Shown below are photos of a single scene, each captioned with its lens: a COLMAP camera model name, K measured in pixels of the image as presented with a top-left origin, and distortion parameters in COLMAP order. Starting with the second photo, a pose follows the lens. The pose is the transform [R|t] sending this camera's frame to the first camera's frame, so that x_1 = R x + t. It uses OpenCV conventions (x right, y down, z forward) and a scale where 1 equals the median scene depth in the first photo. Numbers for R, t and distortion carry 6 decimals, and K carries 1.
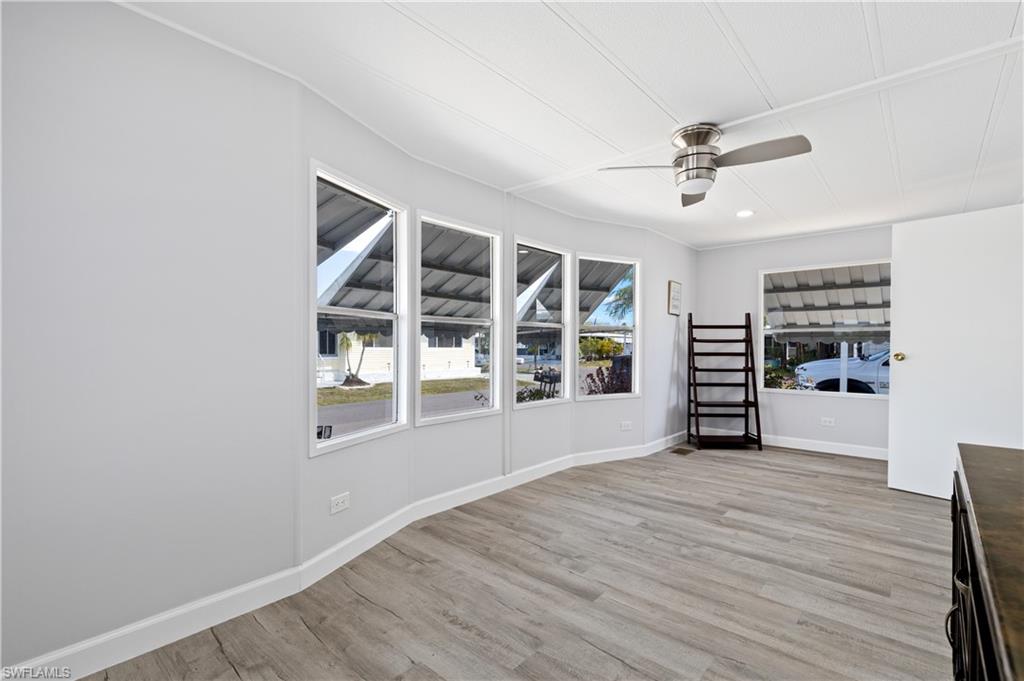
lens RADIAL K [[465.3, 0, 516.3], [0, 465.3, 340.8], [0, 0, 1]] dist [-0.001939, -0.000105]
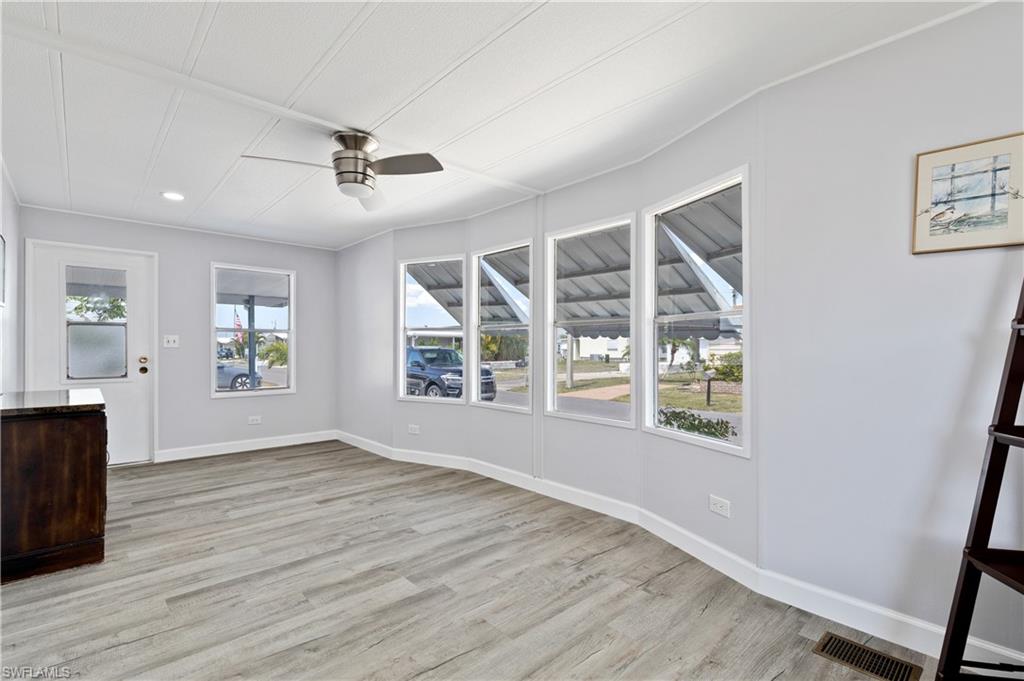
lens RADIAL K [[465.3, 0, 516.2], [0, 465.3, 348.1], [0, 0, 1]] dist [-0.001939, -0.000105]
pose [[-0.094299, -0.000484, -0.995544, 1.309077], [0.006491, 0.999978, -0.001101, 0.010631], [0.995523, -0.006566, -0.094294, 1.399562]]
